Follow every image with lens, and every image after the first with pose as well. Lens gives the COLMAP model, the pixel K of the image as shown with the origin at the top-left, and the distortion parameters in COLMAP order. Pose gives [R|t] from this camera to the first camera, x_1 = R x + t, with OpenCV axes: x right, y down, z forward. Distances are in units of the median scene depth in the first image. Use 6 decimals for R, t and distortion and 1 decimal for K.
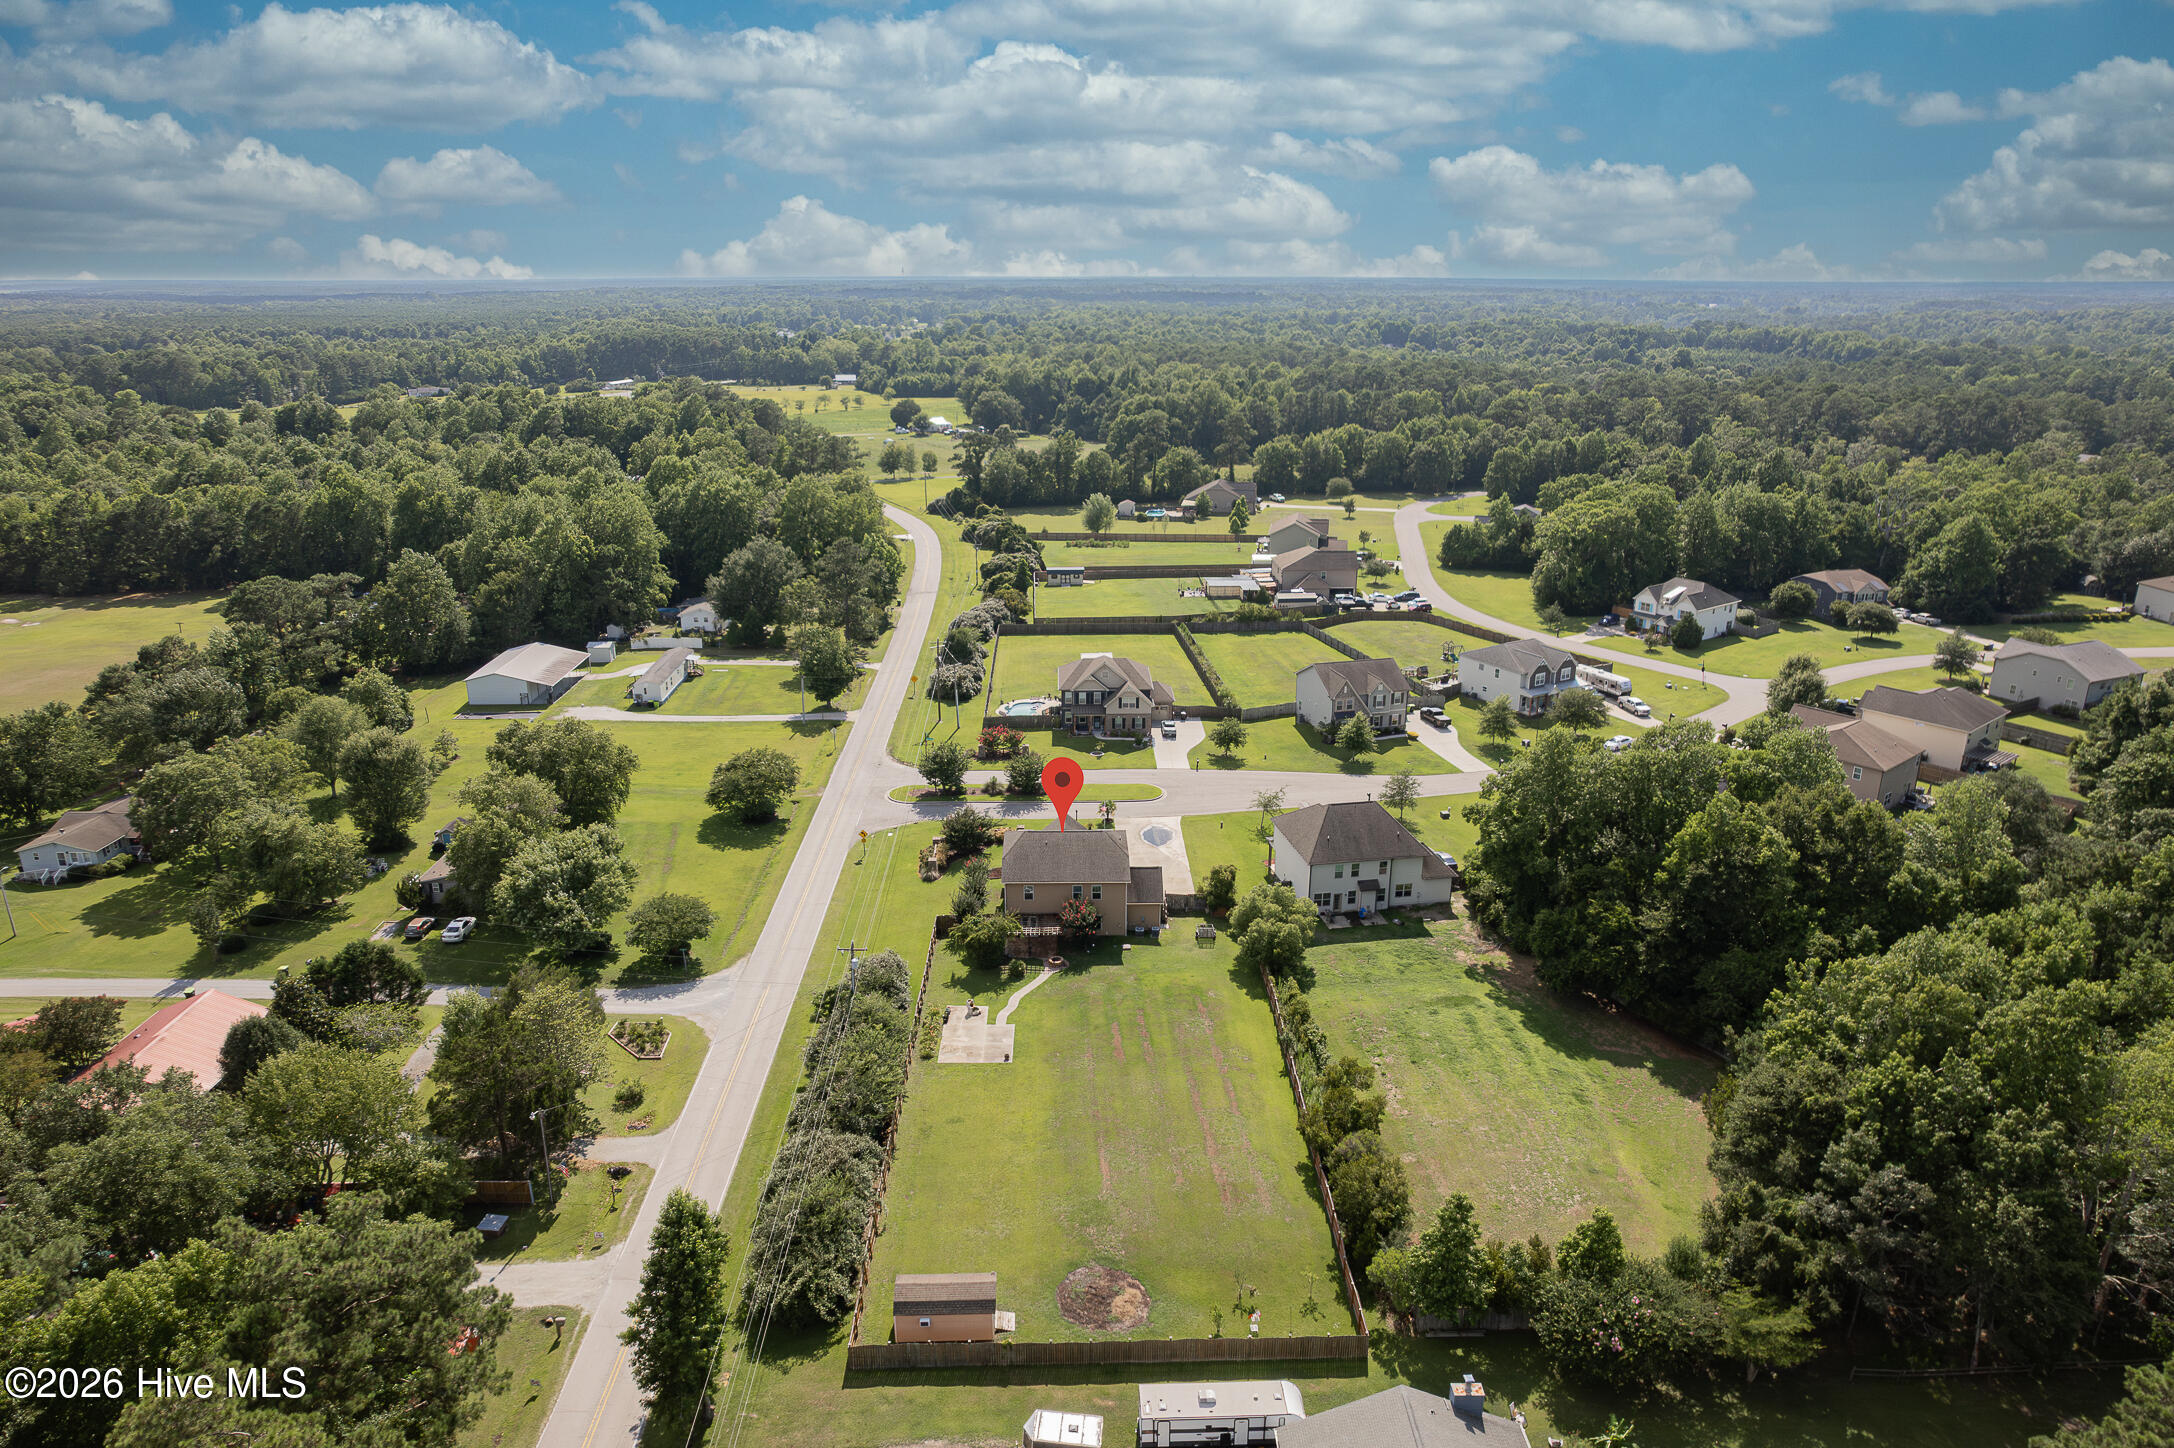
lens RADIAL K [[1421.6, 0, 1087.0], [0, 1421.6, 724.0], [0, 0, 1]] dist [-0.029509, -0.000716]
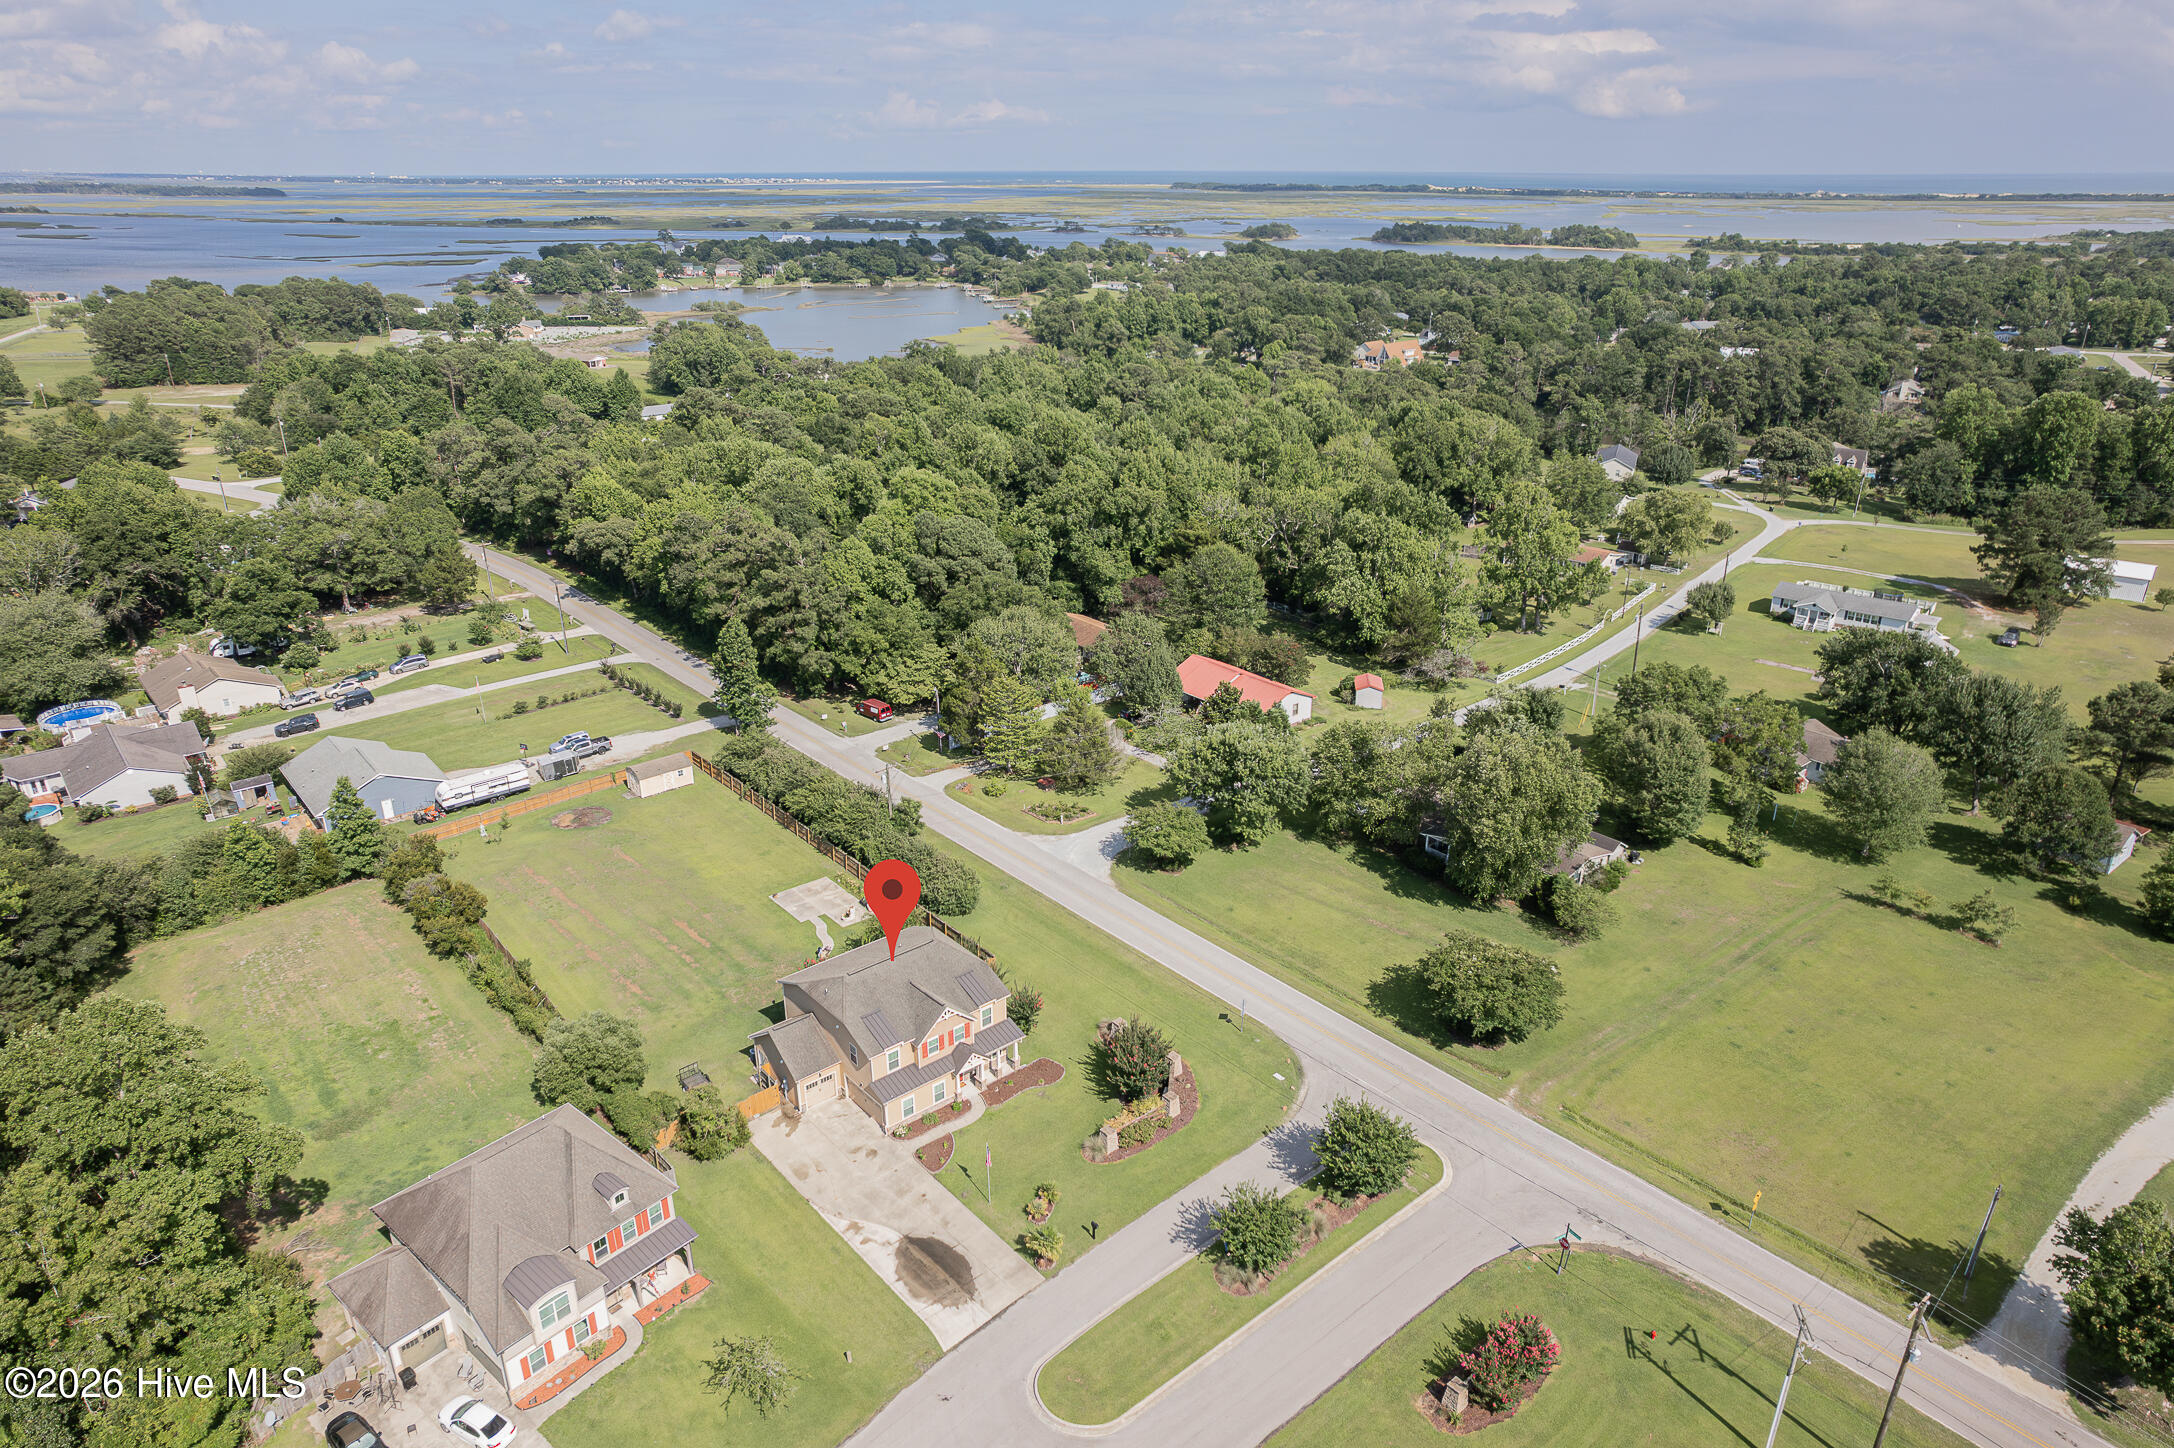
lens RADIAL K [[1377.4, 0, 1085.3], [0, 1377.4, 733.9], [0, 0, 1]] dist [-0.075269, 0.089871]
pose [[-0.771983, 0.243563, -0.587129, 0.310234], [-0.197175, 0.786356, 0.585463, -0.473348], [0.604289, 0.567734, -0.559029, 1.451420]]
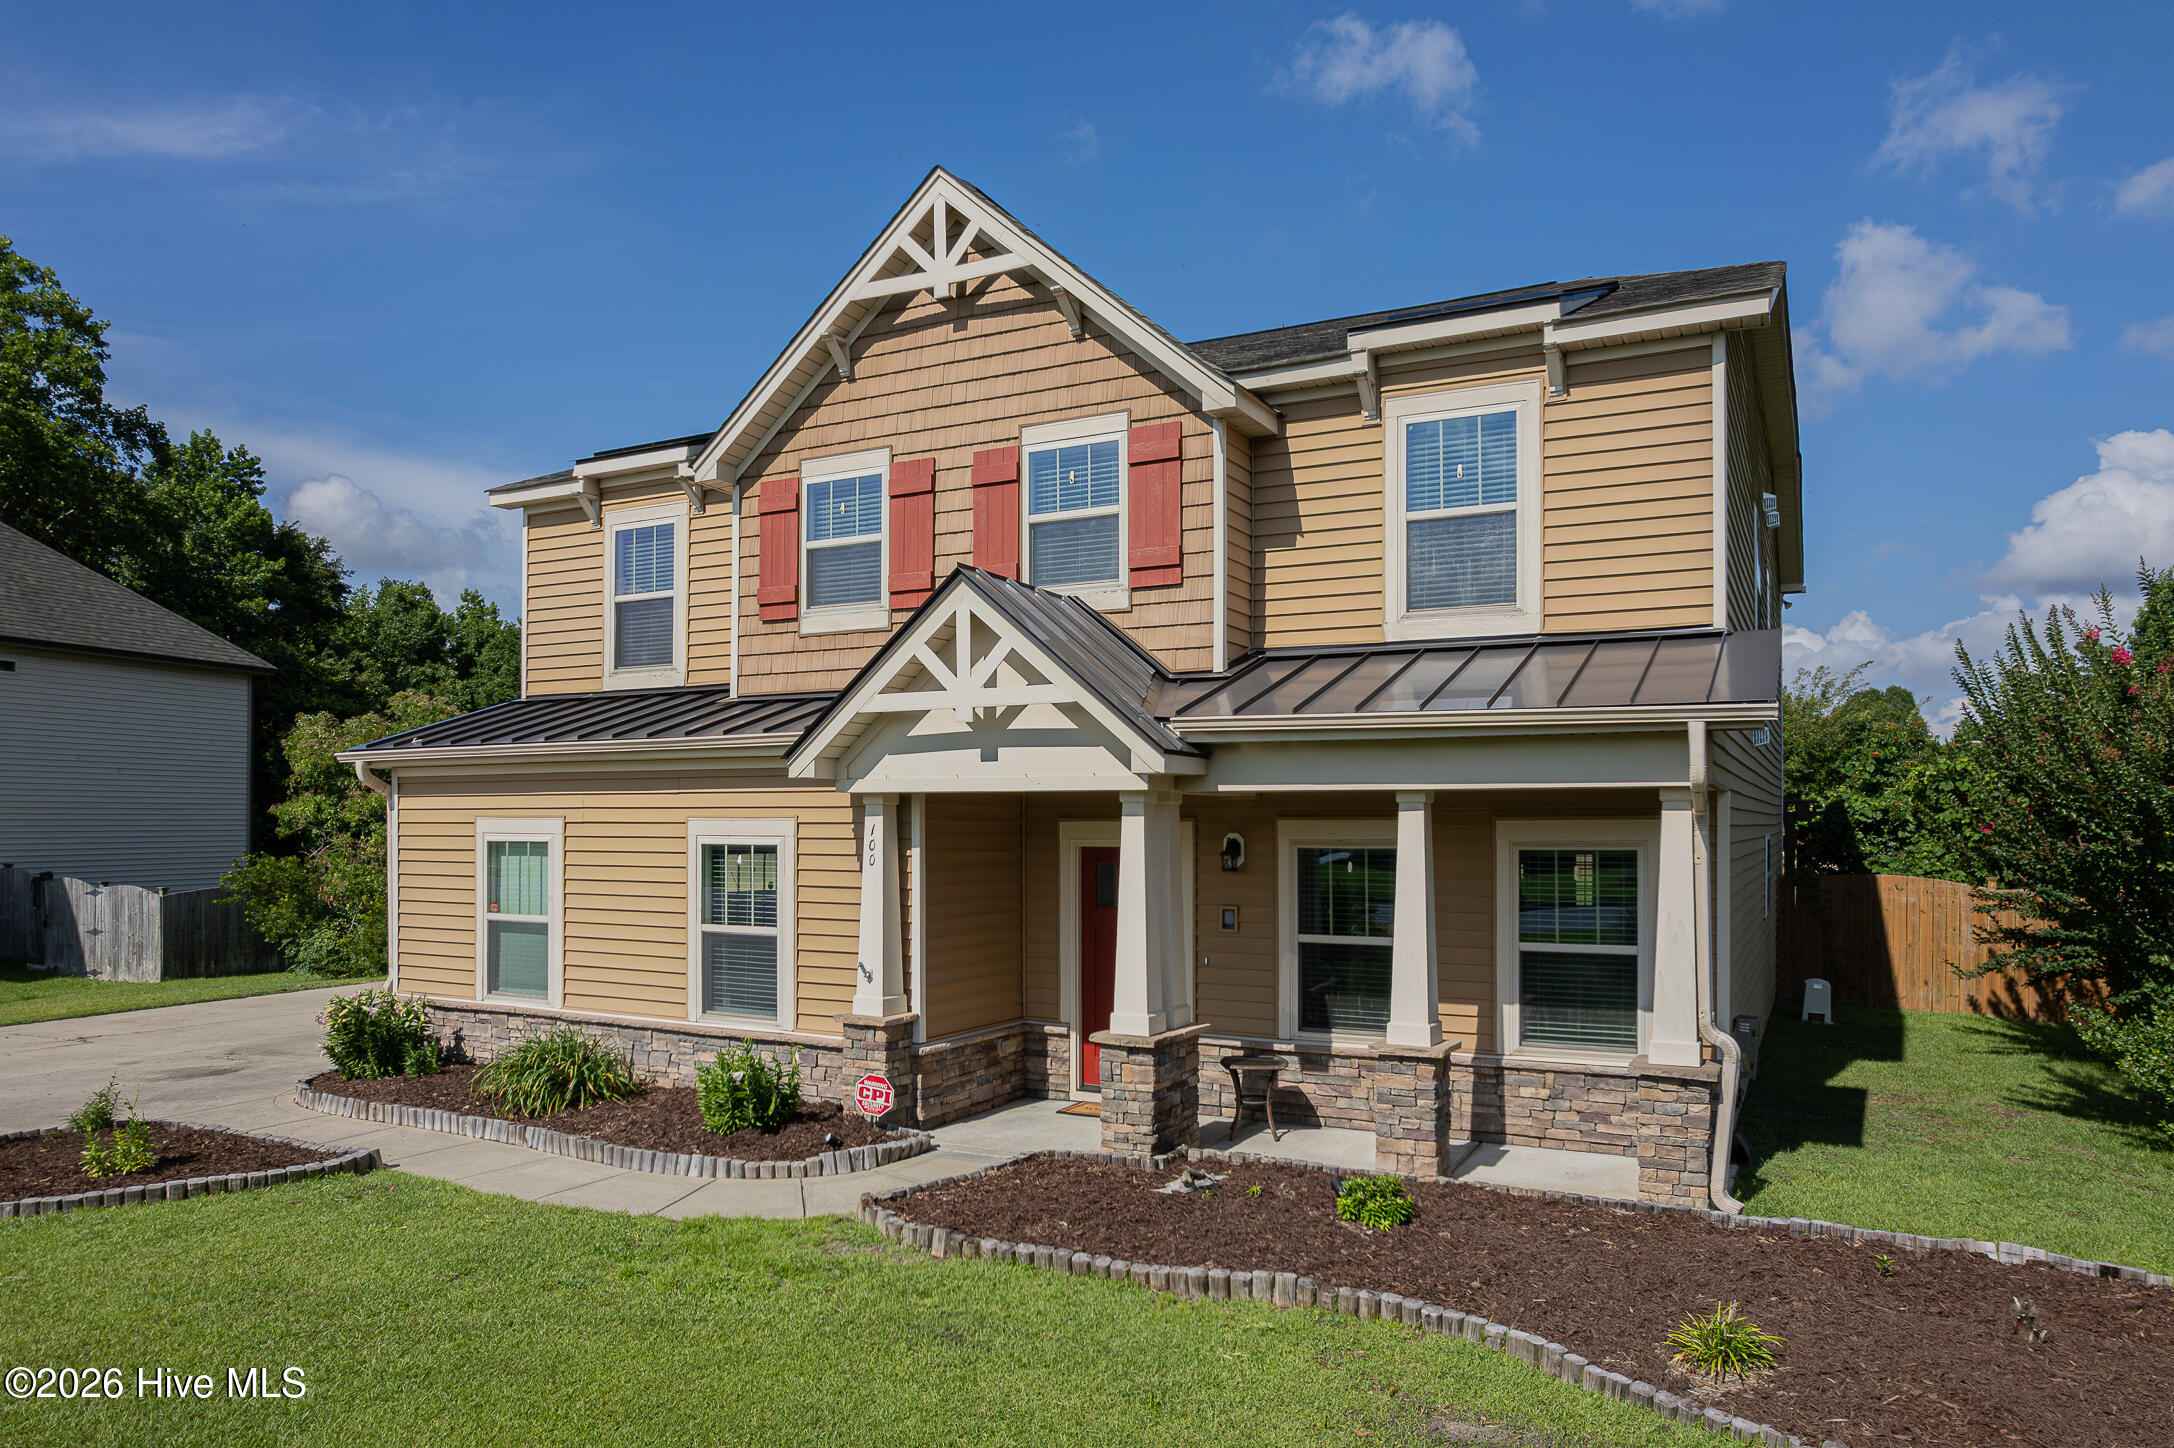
lens RADIAL K [[1399.1, 0, 1095.0], [0, 1399.1, 802.8], [0, 0, 1]] dist [-0.040953, 0.003132]
pose [[-0.879291, 0.005263, 0.476256, -0.065207], [0.145252, 0.955268, 0.257614, 0.083890], [-0.453597, 0.295695, -0.840723, 1.169194]]
